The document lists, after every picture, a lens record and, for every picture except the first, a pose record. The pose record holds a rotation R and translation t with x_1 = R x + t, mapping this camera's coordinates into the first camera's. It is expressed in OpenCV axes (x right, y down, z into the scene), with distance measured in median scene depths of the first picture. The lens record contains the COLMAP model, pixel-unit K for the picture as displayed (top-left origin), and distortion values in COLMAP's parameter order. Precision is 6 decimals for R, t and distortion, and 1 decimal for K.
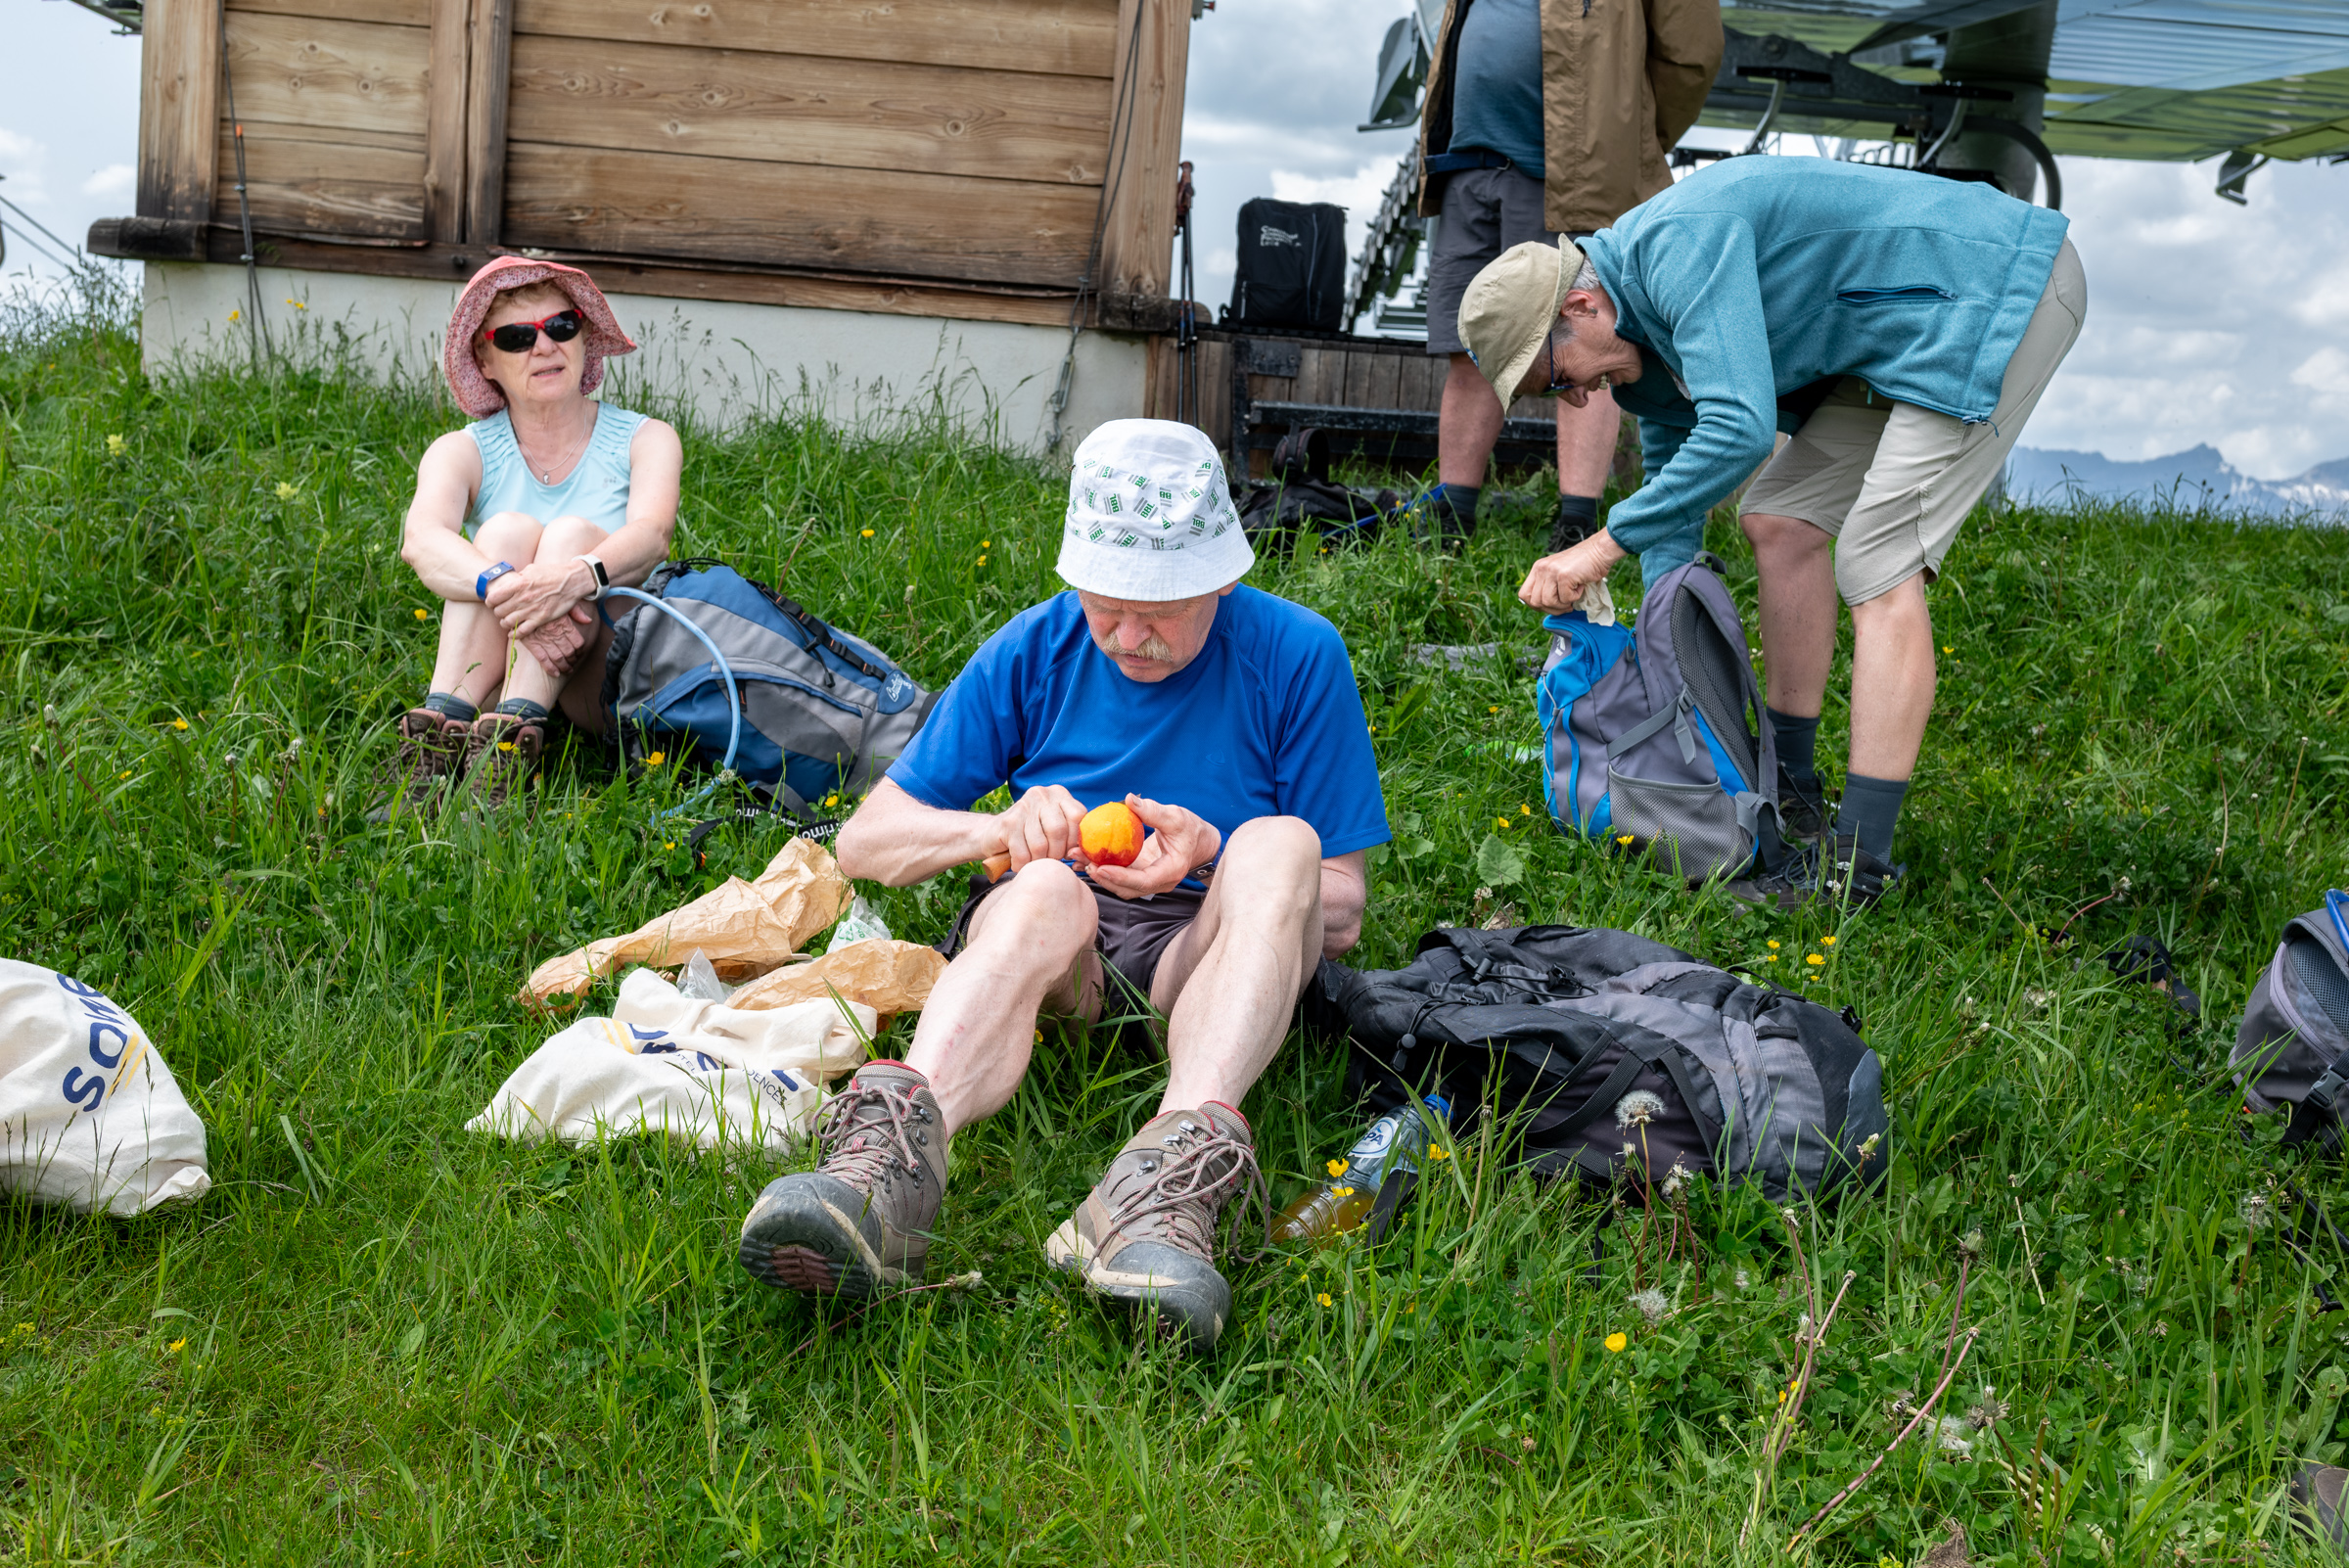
lens RADIAL K [[2541.5, 0, 1173.5], [0, 2541.5, 868.7], [0, 0, 1]] dist [0.025749, -0.007698]
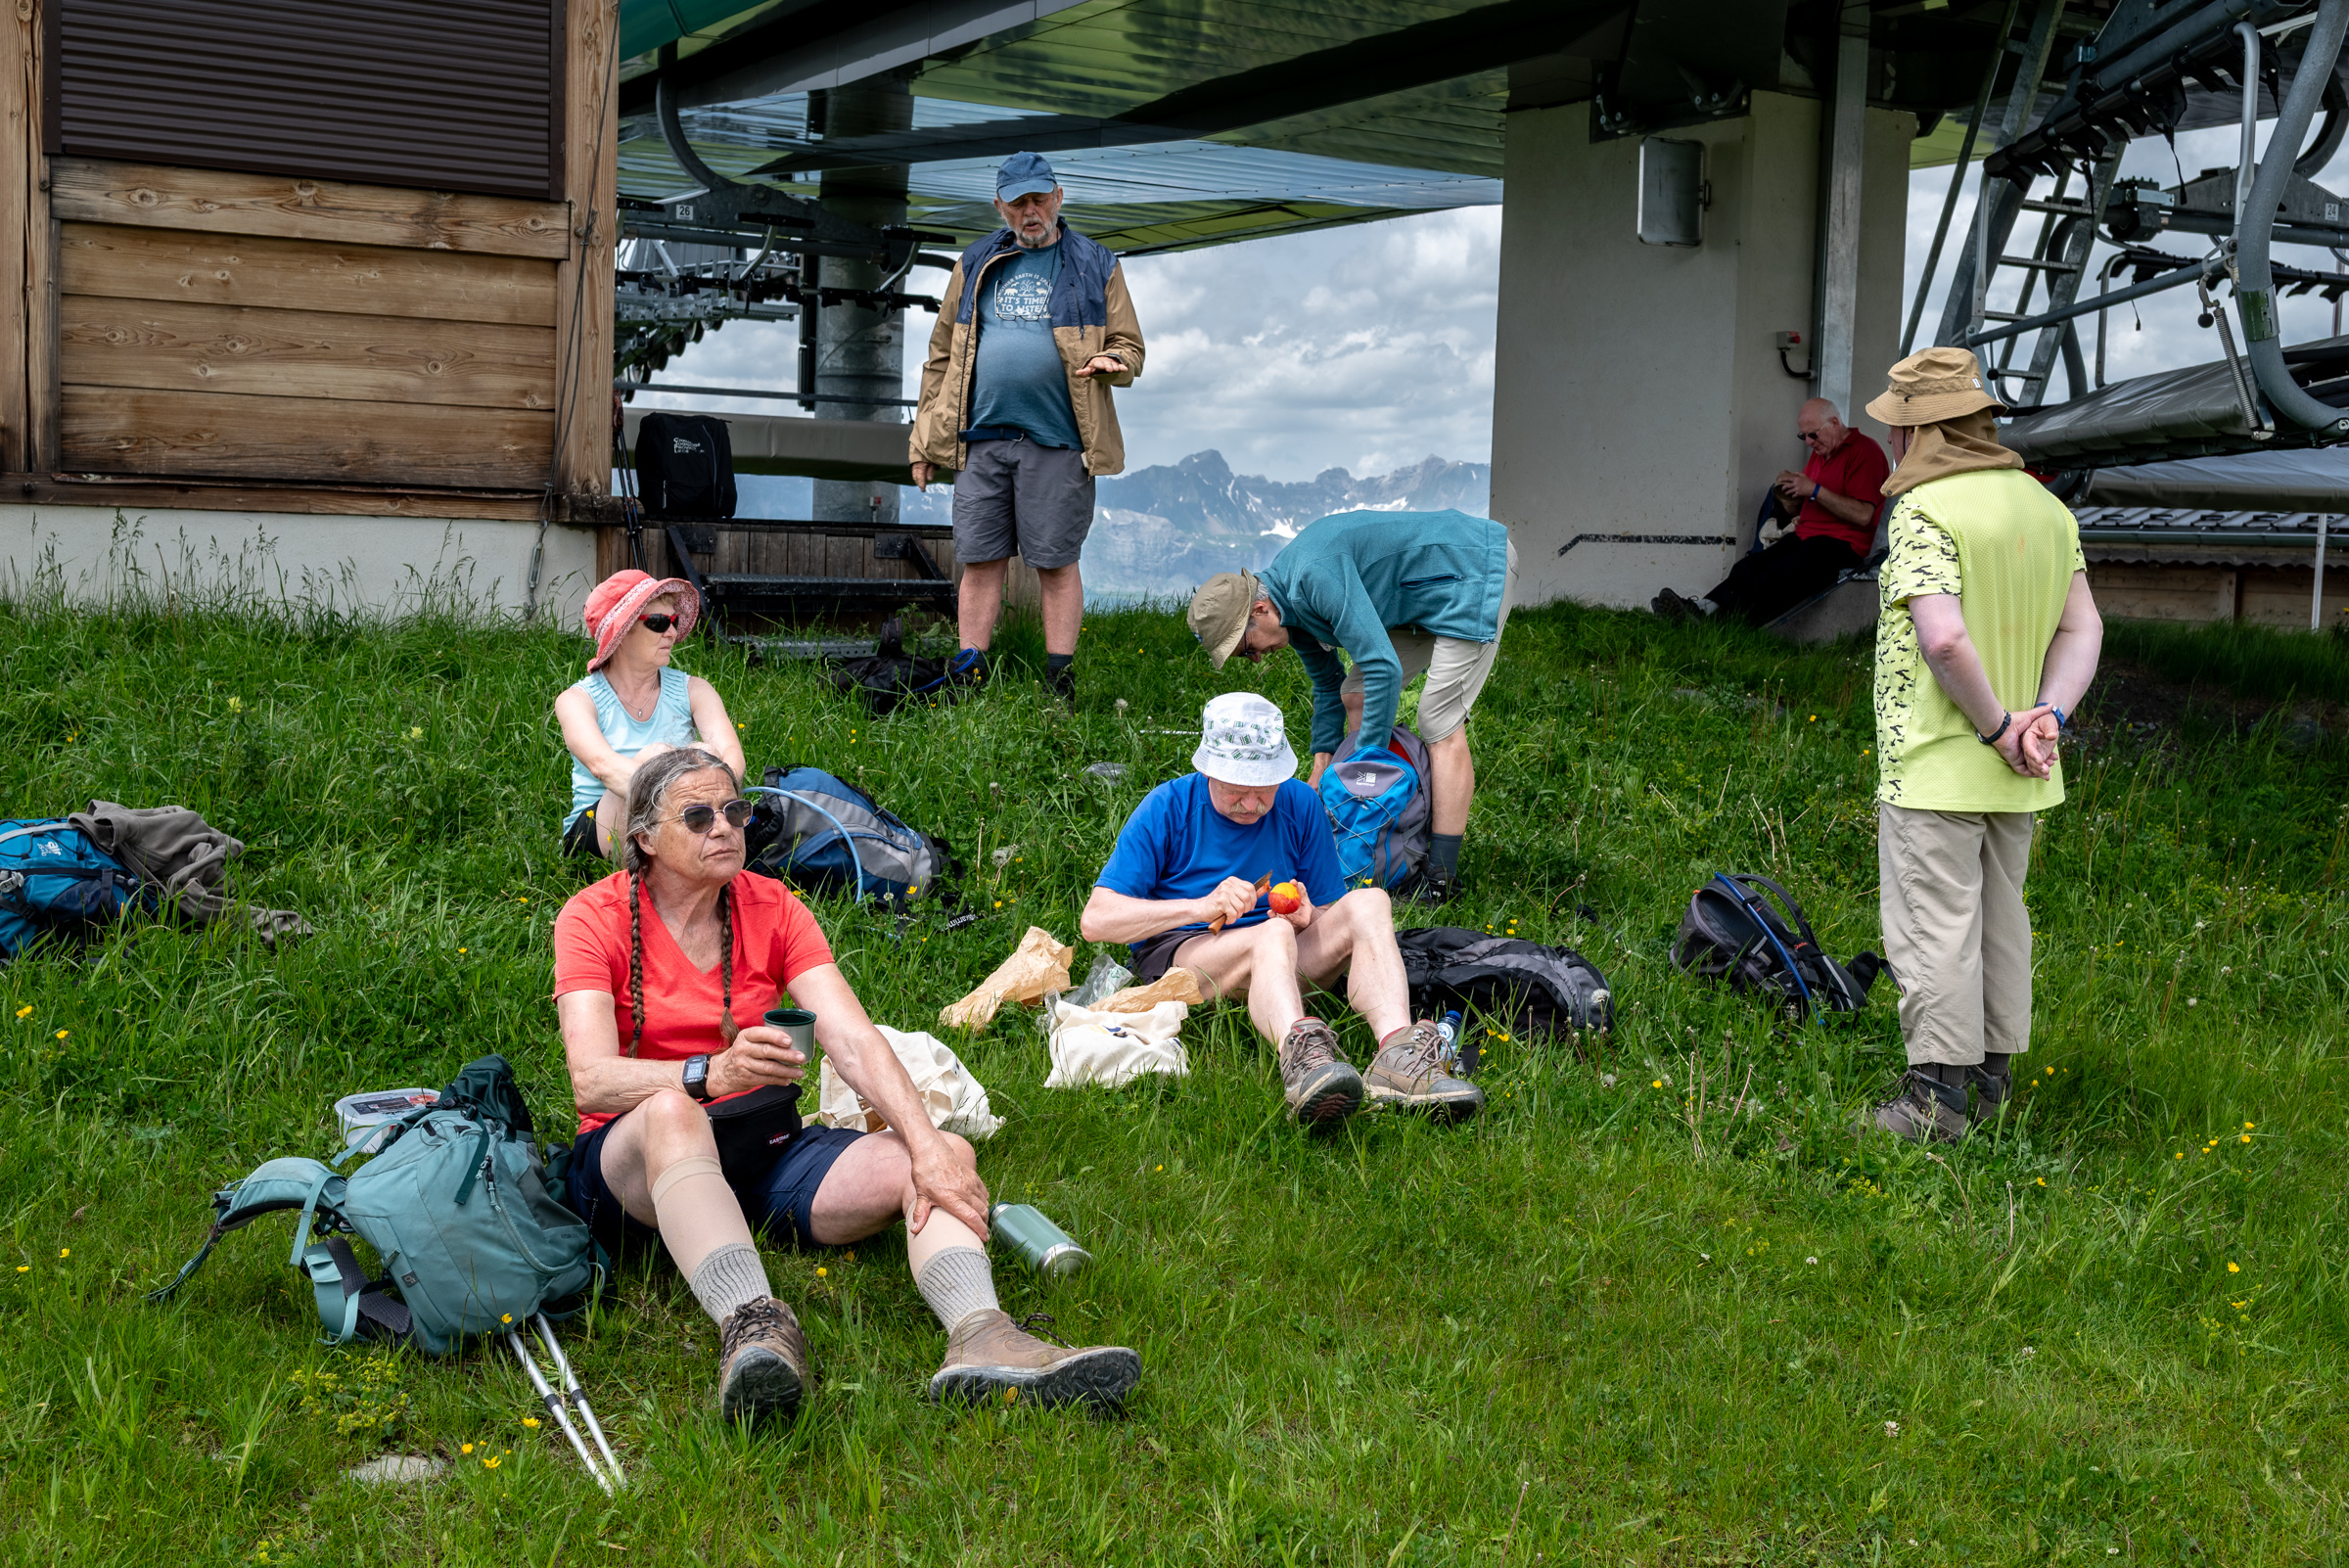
lens RADIAL K [[2731.0, 0, 1170.8], [0, 2731.0, 774.5], [0, 0, 1]] dist [-0.002687, 0.023179]
pose [[0.875088, -0.081026, 0.477132, -0.426424], [0.101749, 0.994653, -0.017704, -0.032231], [-0.473146, 0.064040, 0.878653, -0.334113]]
